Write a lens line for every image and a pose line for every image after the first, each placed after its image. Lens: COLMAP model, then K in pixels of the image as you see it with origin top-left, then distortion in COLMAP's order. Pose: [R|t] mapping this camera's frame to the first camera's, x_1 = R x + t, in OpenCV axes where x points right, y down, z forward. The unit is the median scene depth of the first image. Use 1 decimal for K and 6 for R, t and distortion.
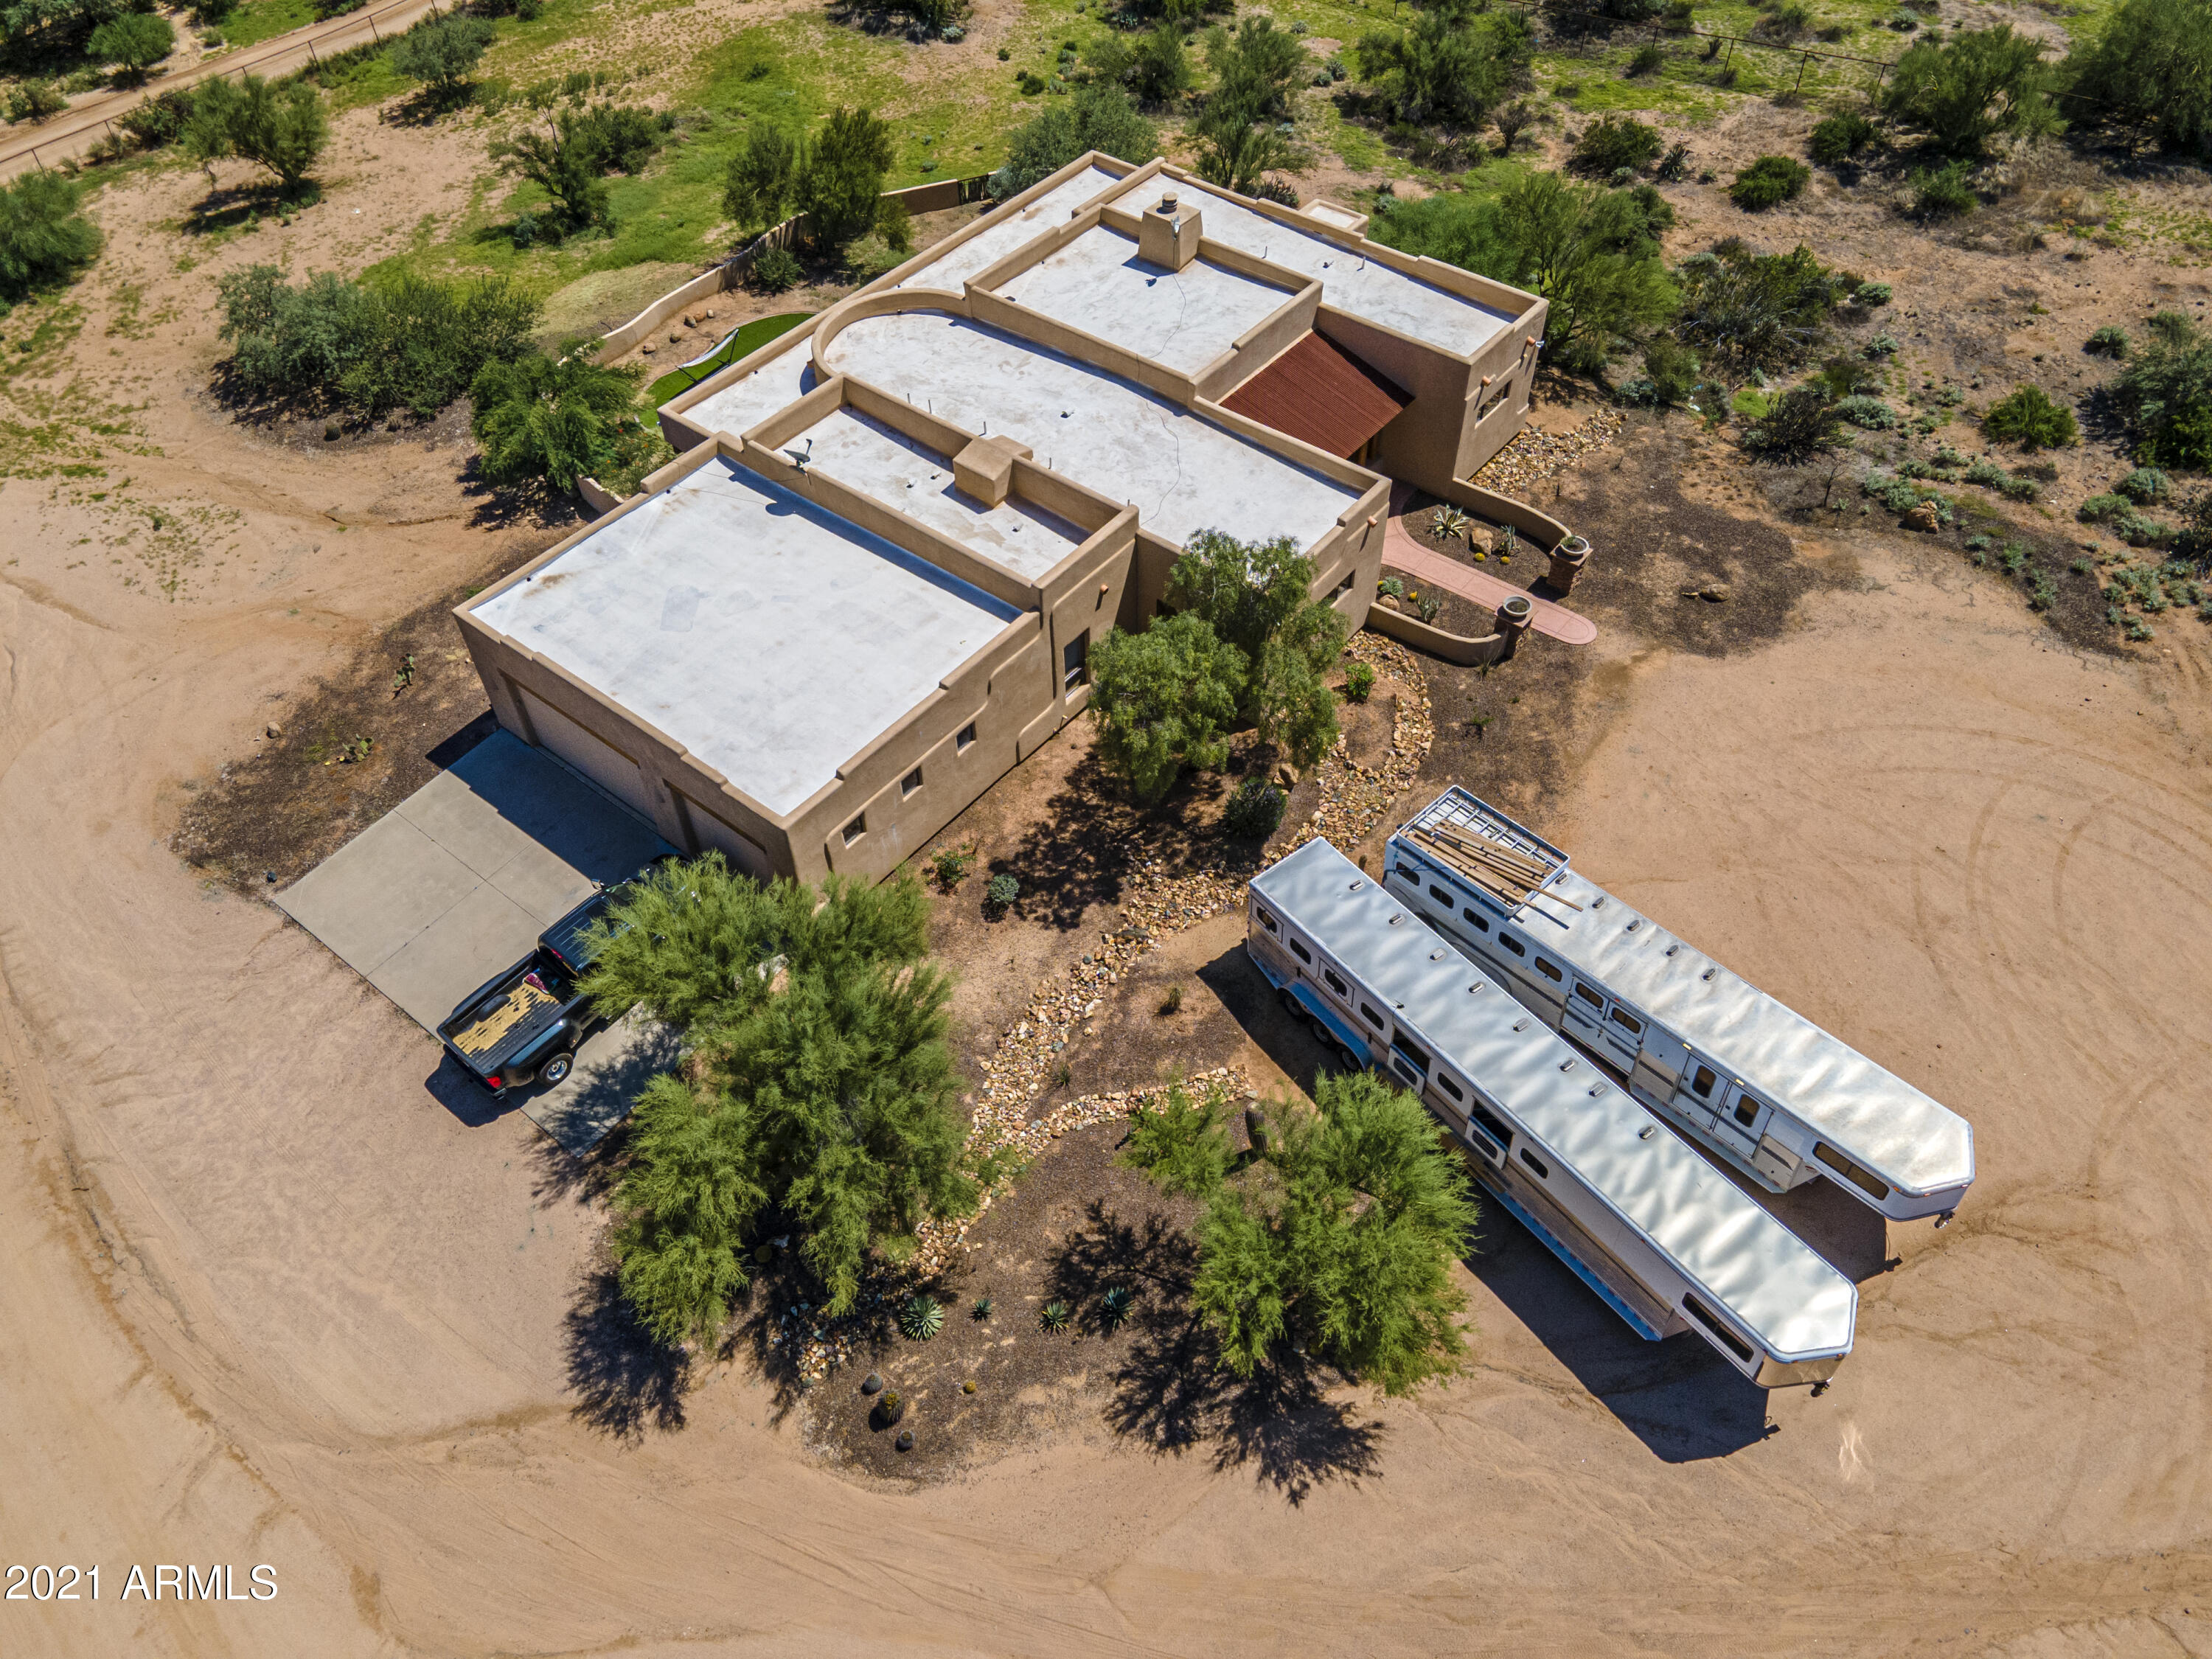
lens RADIAL K [[1610.9, 0, 1103.3], [0, 1610.9, 824.5], [0, 0, 1]] dist [0.014699, 0.054303]
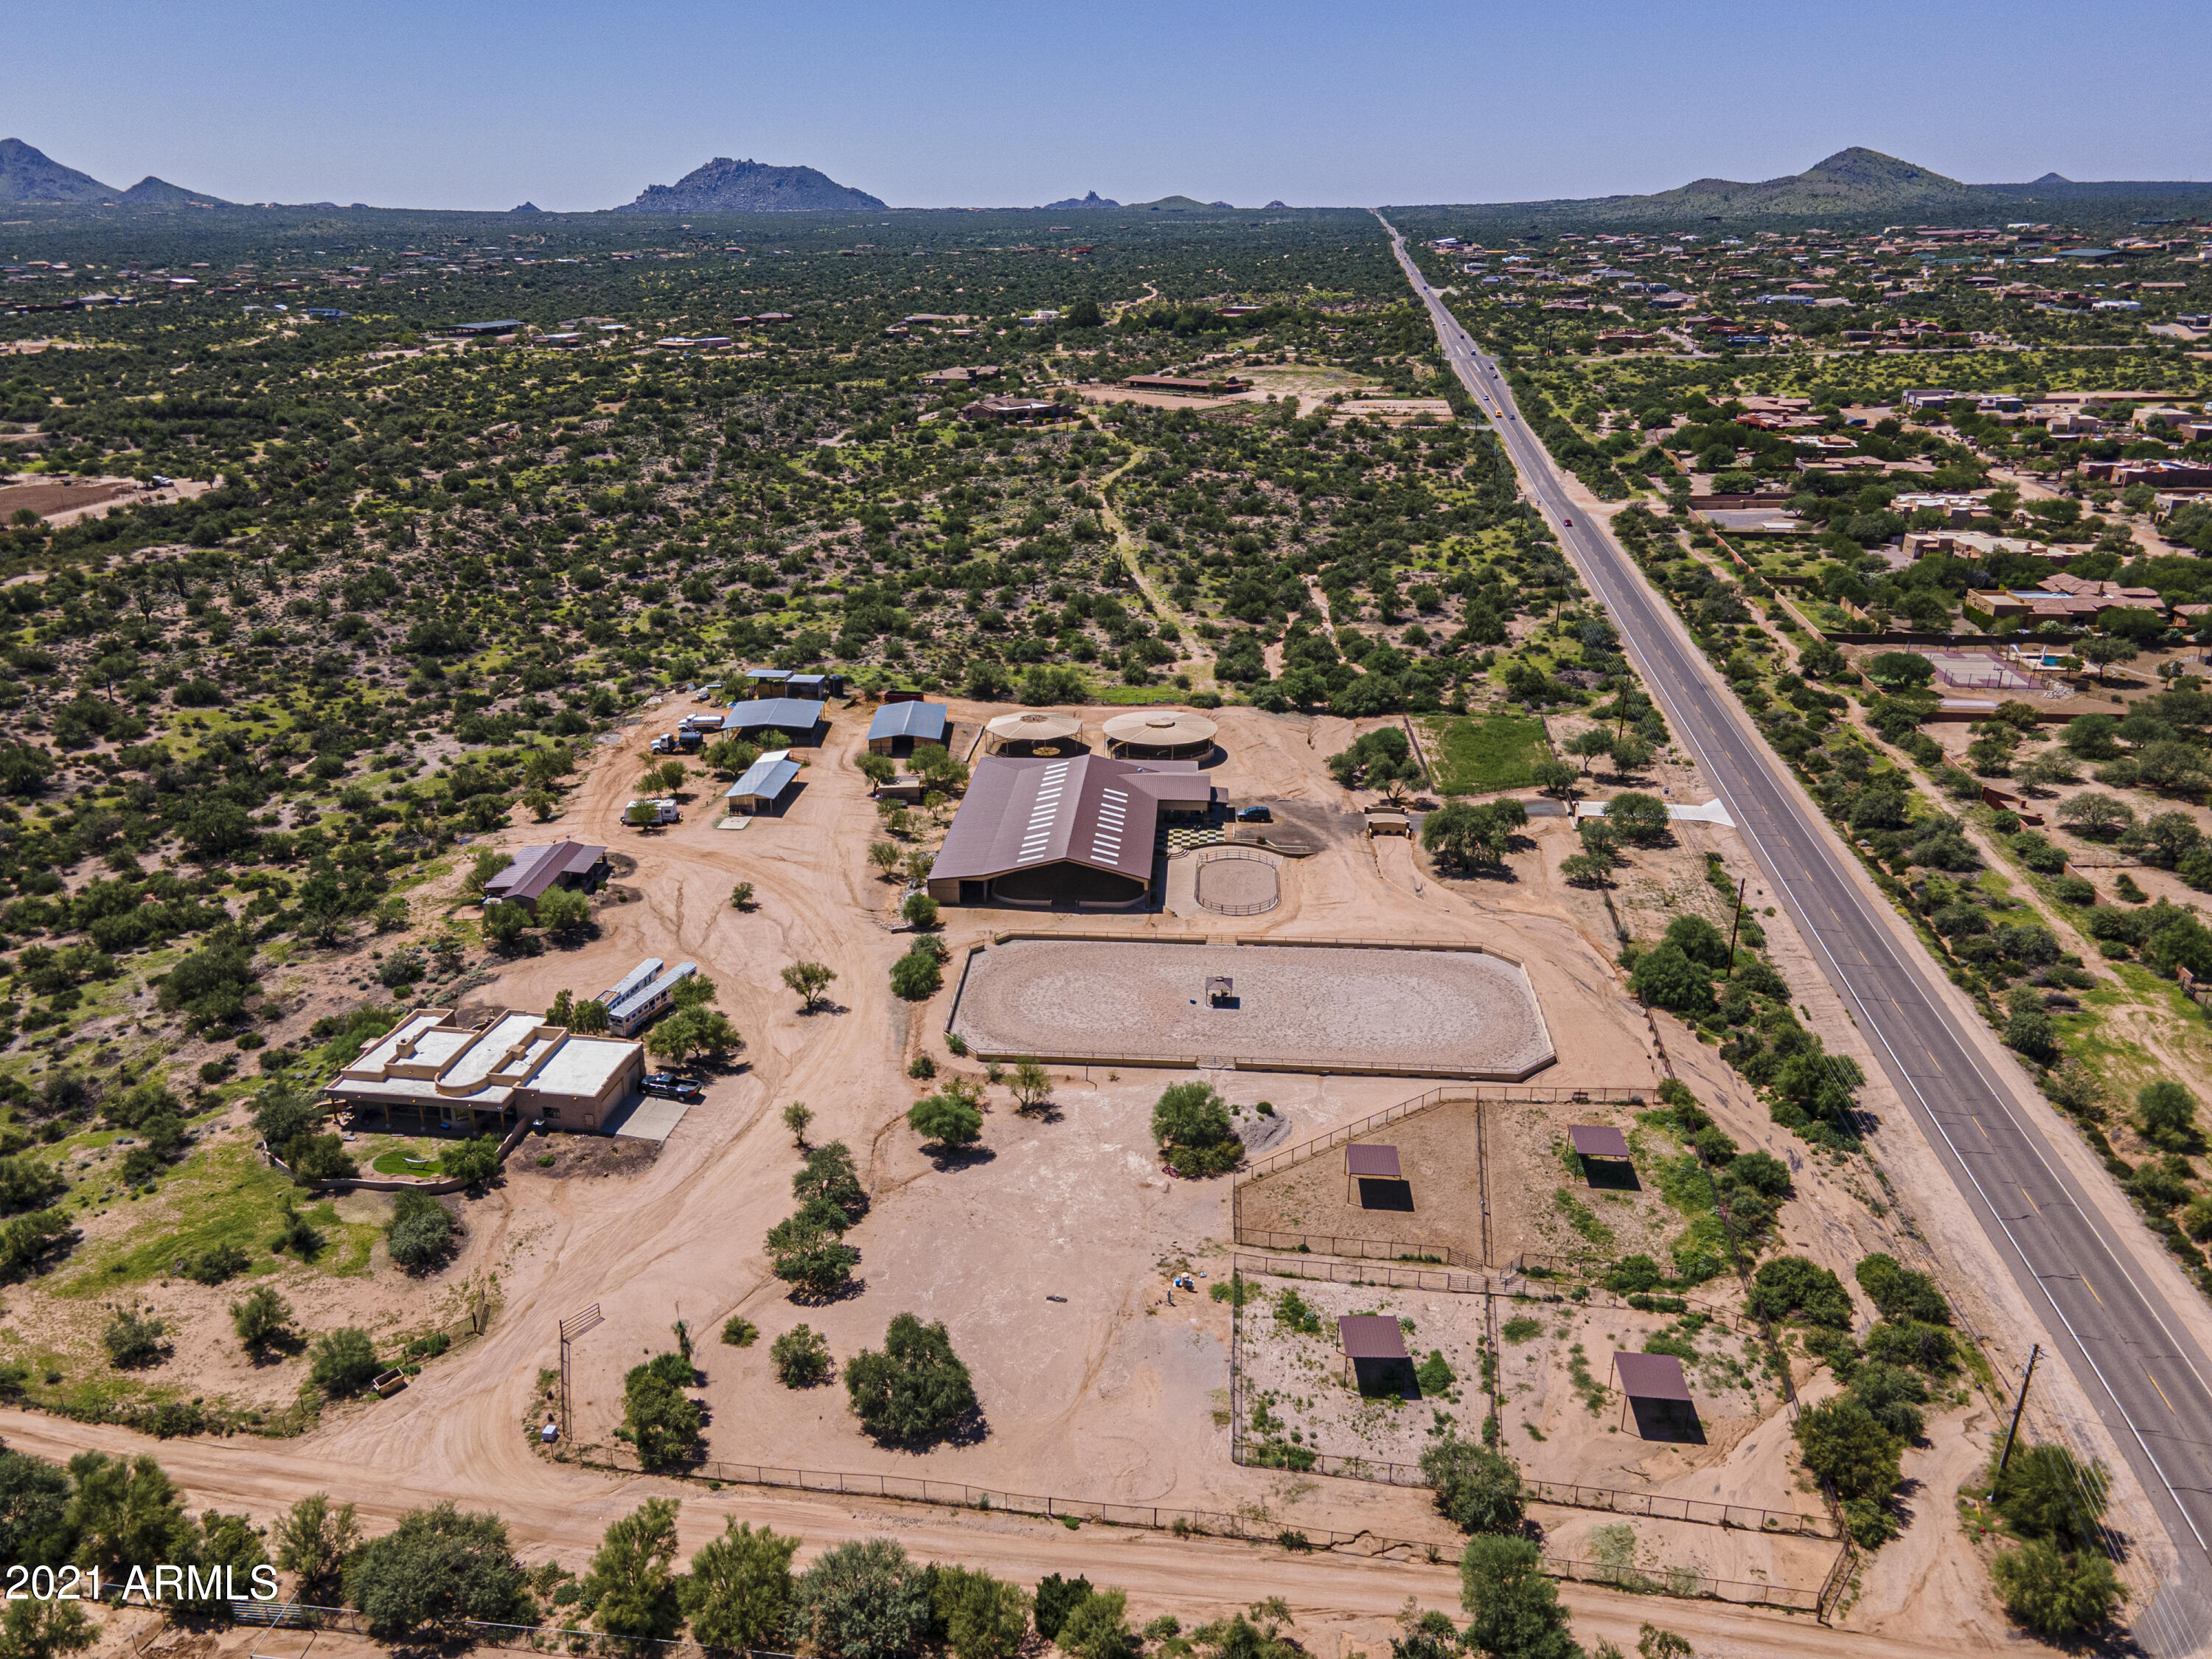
lens RADIAL K [[1603.7, 0, 1078.9], [0, 1603.7, 828.7], [0, 0, 1]] dist [0.041921, 0.007737]
pose [[-0.490477, -0.284430, 0.823731, -3.711778], [0.662746, 0.492027, 0.564515, -1.740970], [-0.565862, 0.822806, -0.052823, -0.043053]]
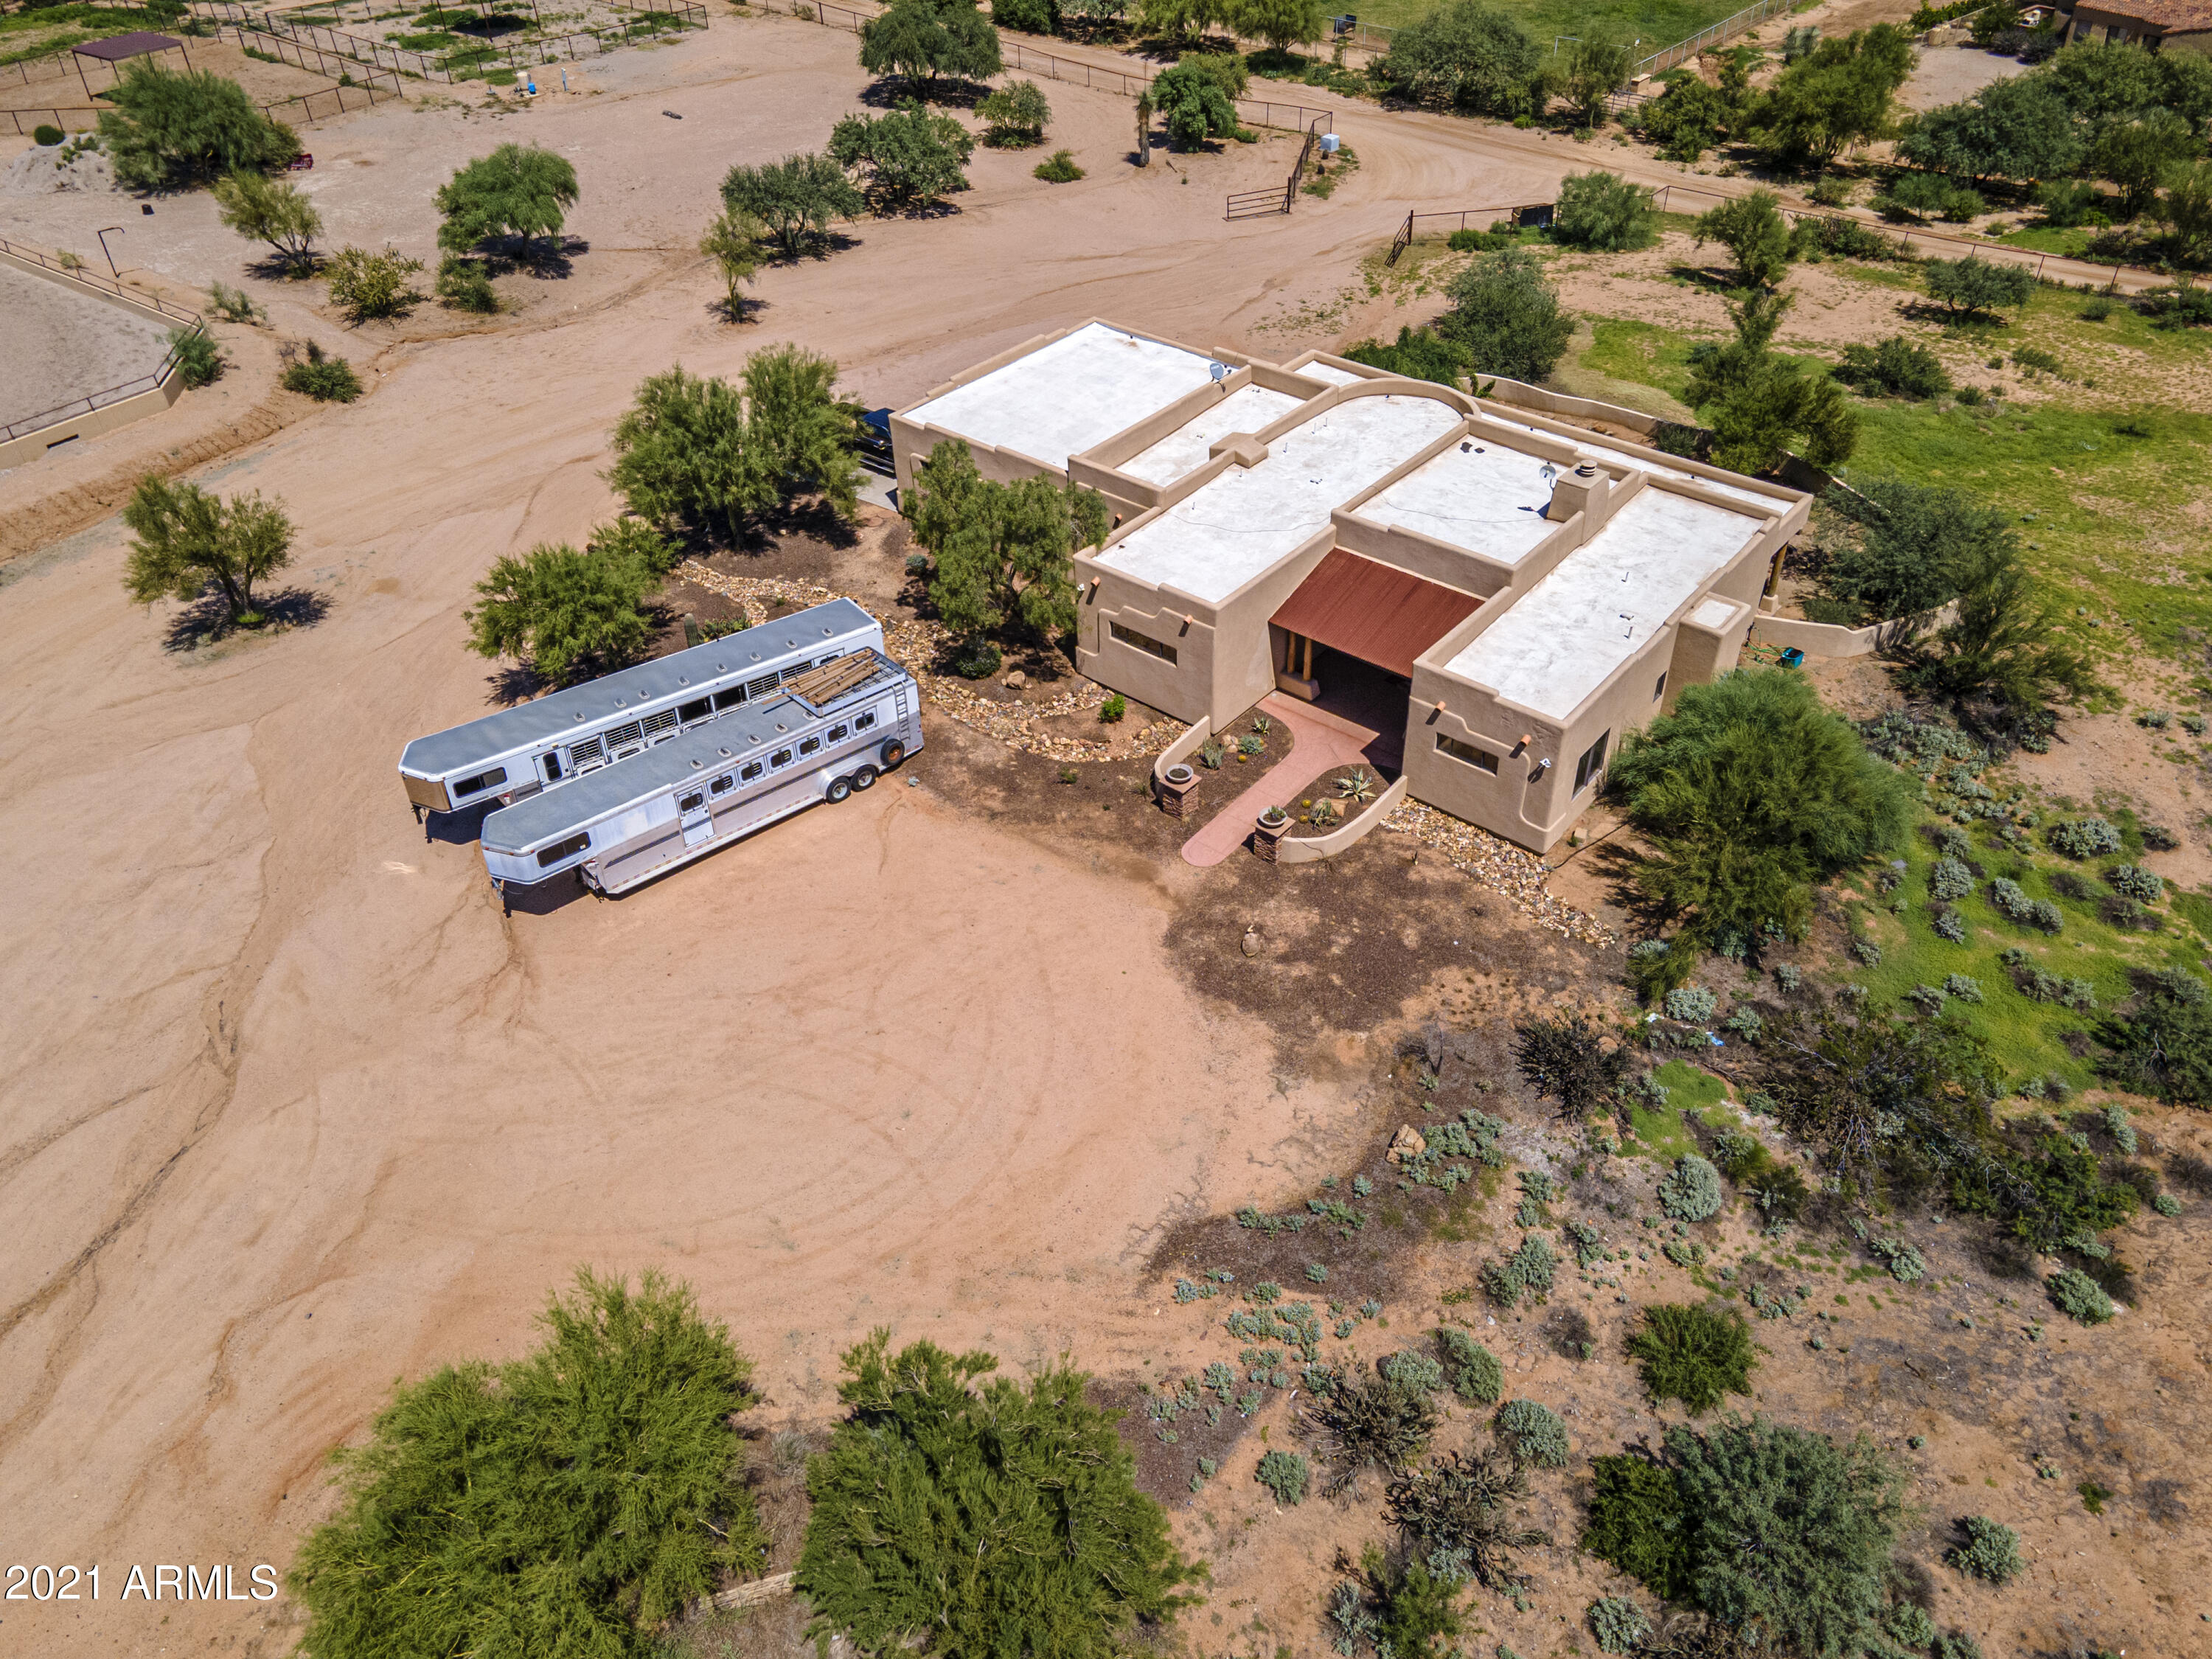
lens RADIAL K [[1614.2, 0, 1083.2], [0, 1614.2, 784.5], [0, 0, 1]] dist [0.081161, -0.039186]
pose [[-0.018475, 0.627820, -0.778139, 1.045640], [-0.737716, 0.516754, 0.434444, -0.523632], [0.674859, 0.582071, 0.453606, 0.452950]]
